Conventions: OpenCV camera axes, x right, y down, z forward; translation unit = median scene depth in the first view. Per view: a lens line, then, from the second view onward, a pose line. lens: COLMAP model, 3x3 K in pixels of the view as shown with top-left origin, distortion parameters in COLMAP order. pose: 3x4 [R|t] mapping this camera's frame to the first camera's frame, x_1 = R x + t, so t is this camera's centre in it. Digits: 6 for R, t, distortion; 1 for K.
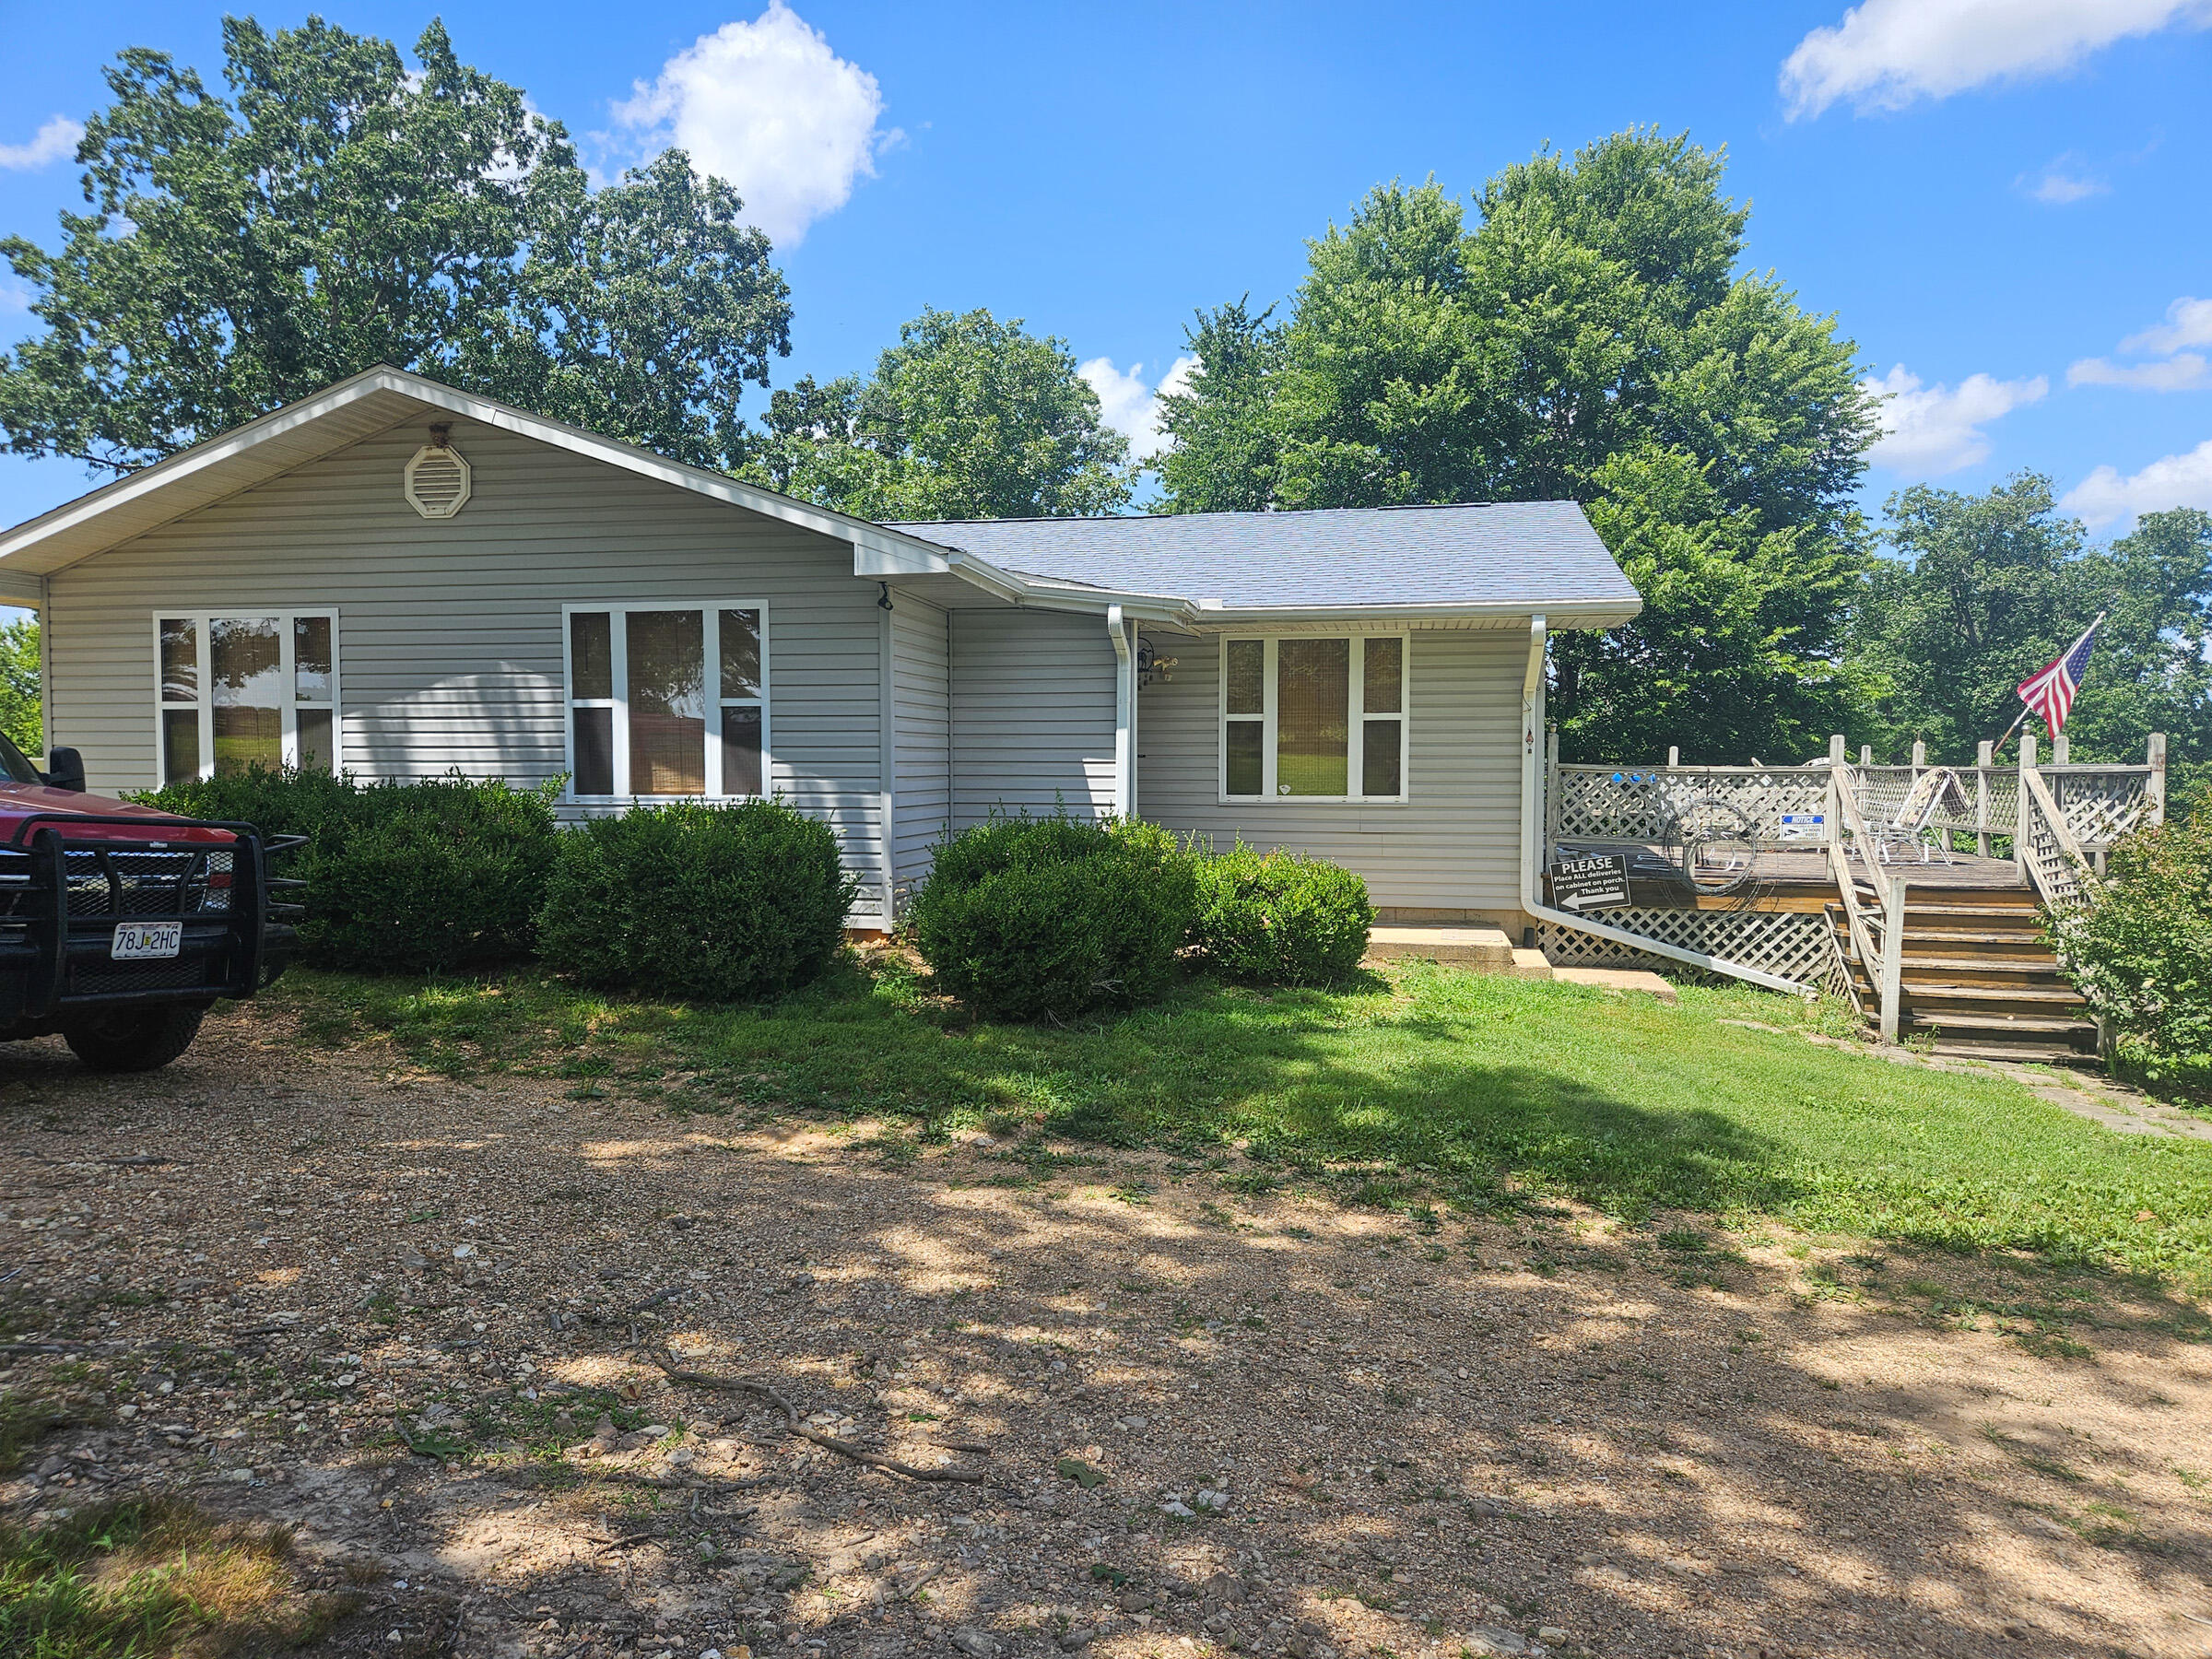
lens RADIAL K [[1481.6, 0, 1109.4], [0, 1481.6, 848.9], [0, 0, 1]] dist [0.048063, -0.034278]
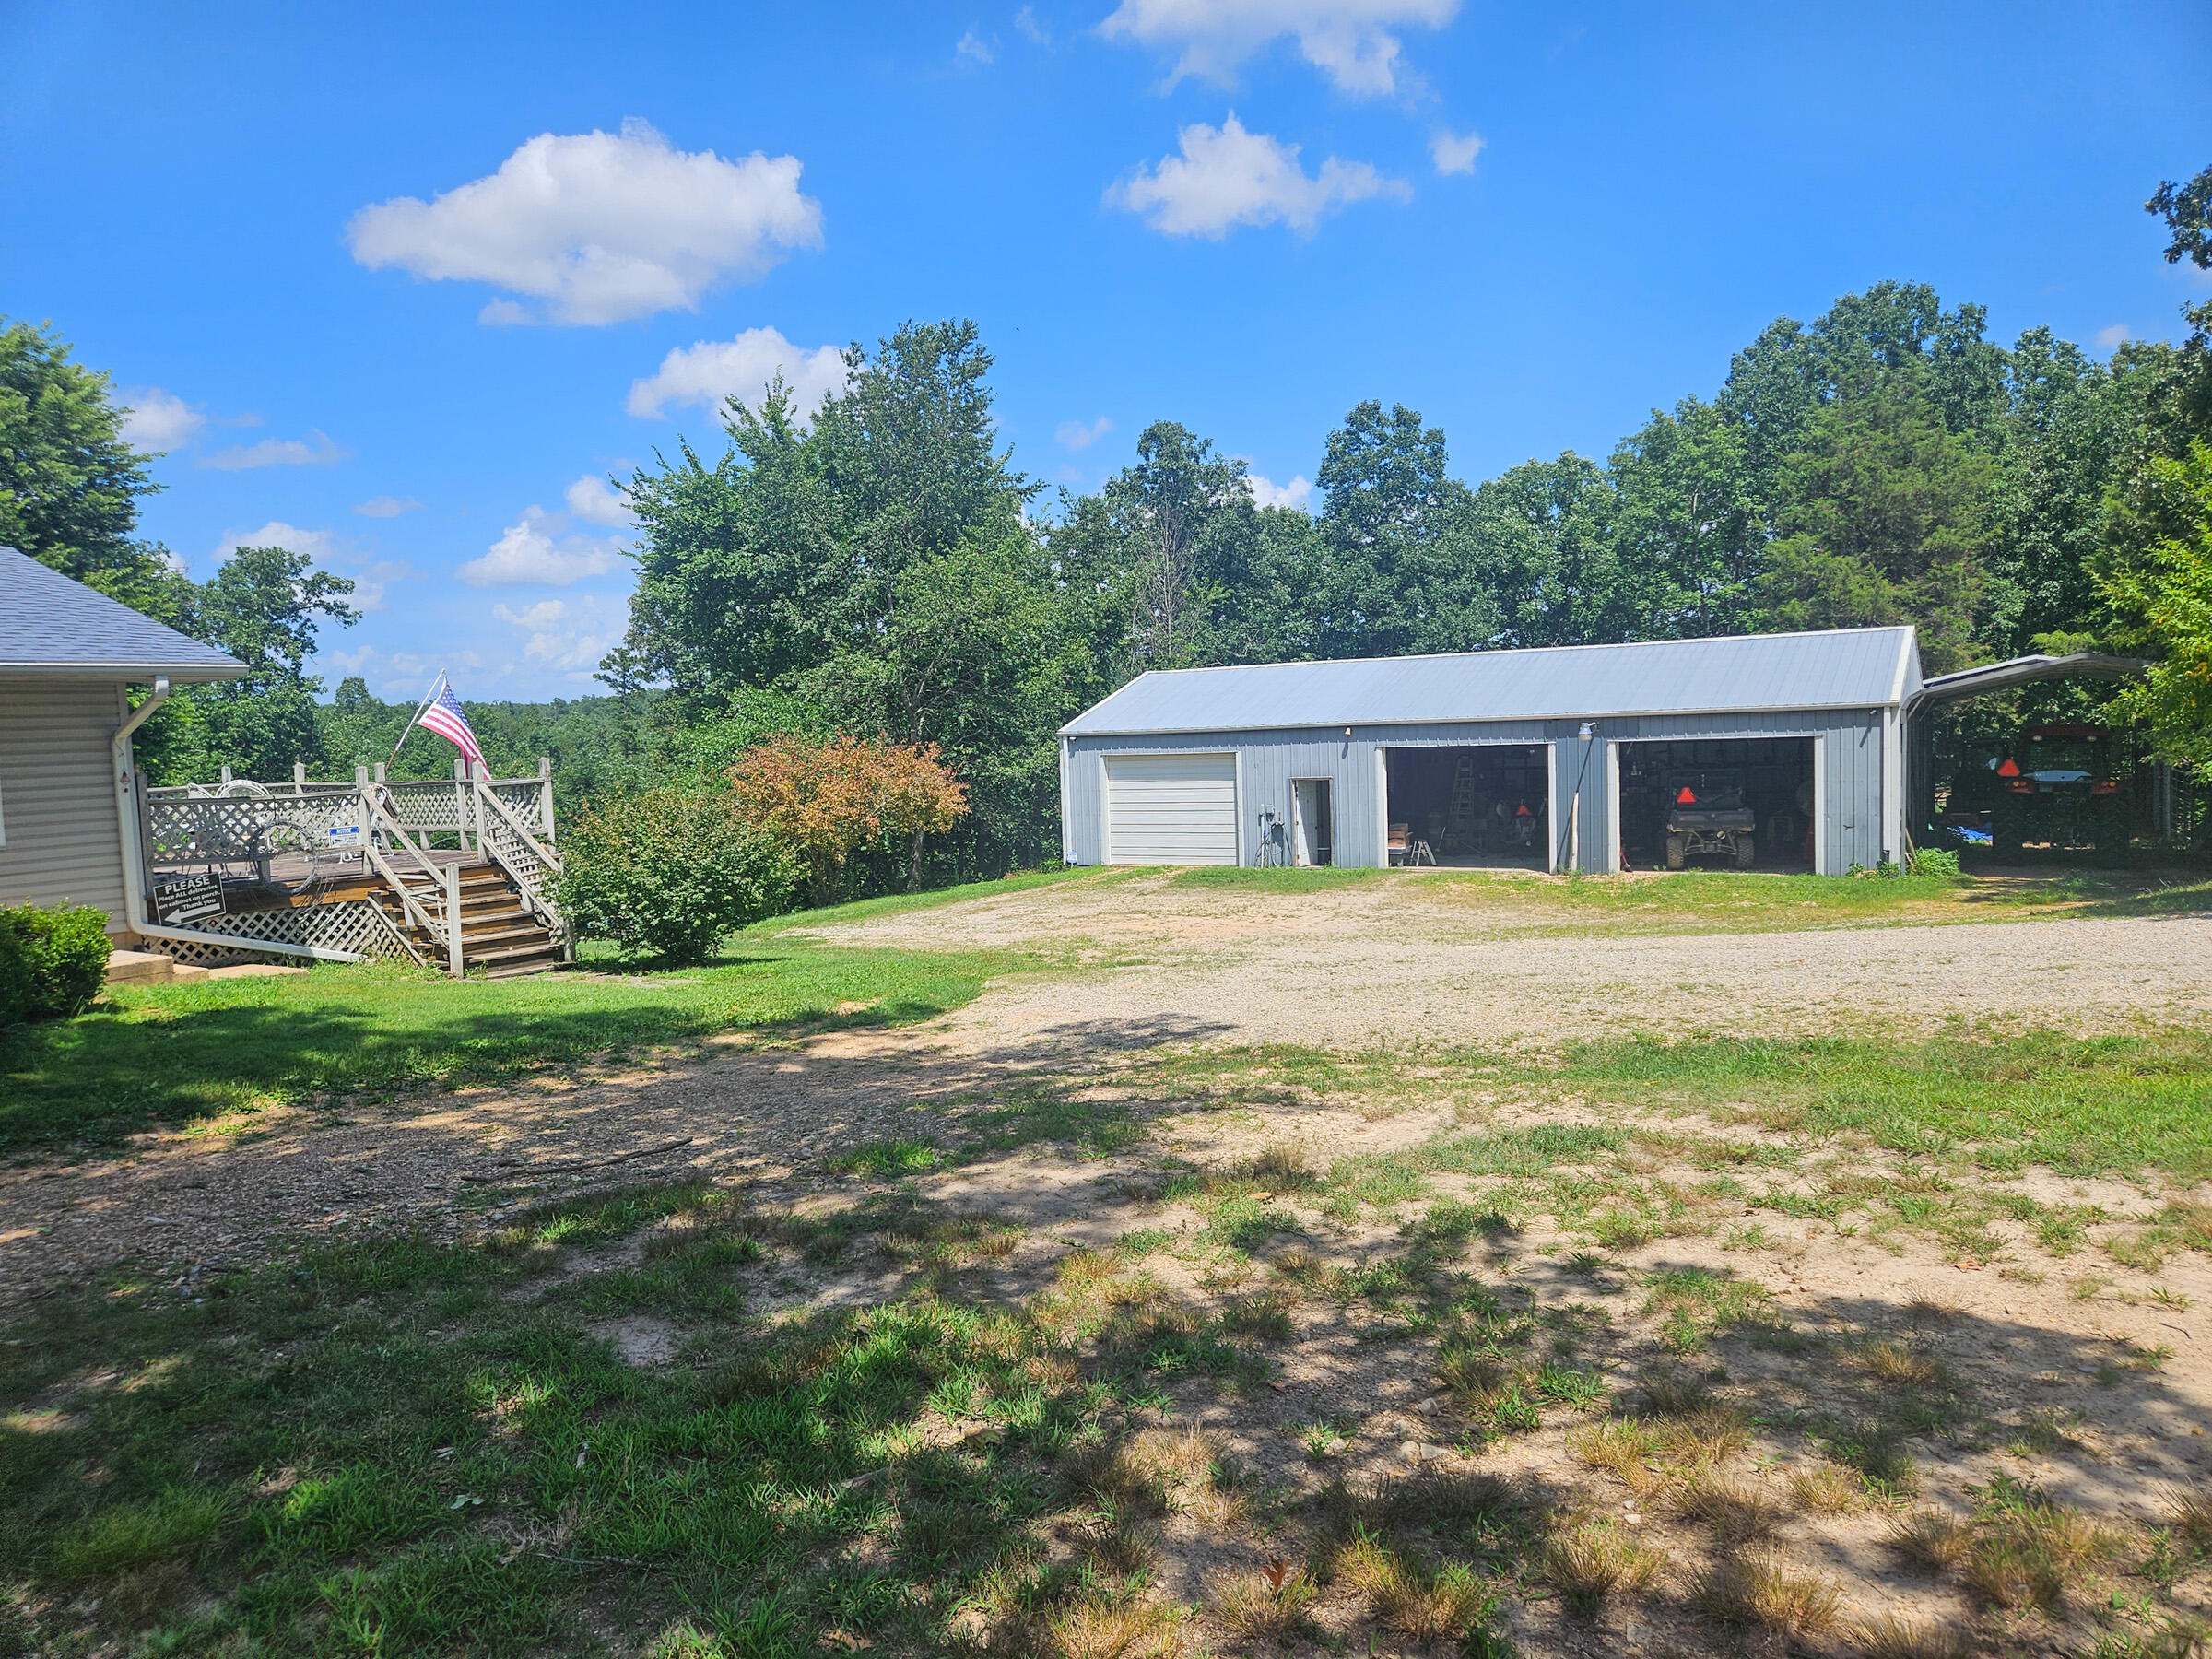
lens RADIAL K [[1481.6, 0, 1117.3], [0, 1481.6, 829.0], [0, 0, 1]] dist [0.048063, -0.034278]
pose [[0.365857, -0.081809, 0.927069, -0.510961], [0.089787, 0.994585, 0.052333, -0.028905], [-0.926330, 0.064092, 0.371221, -0.124377]]
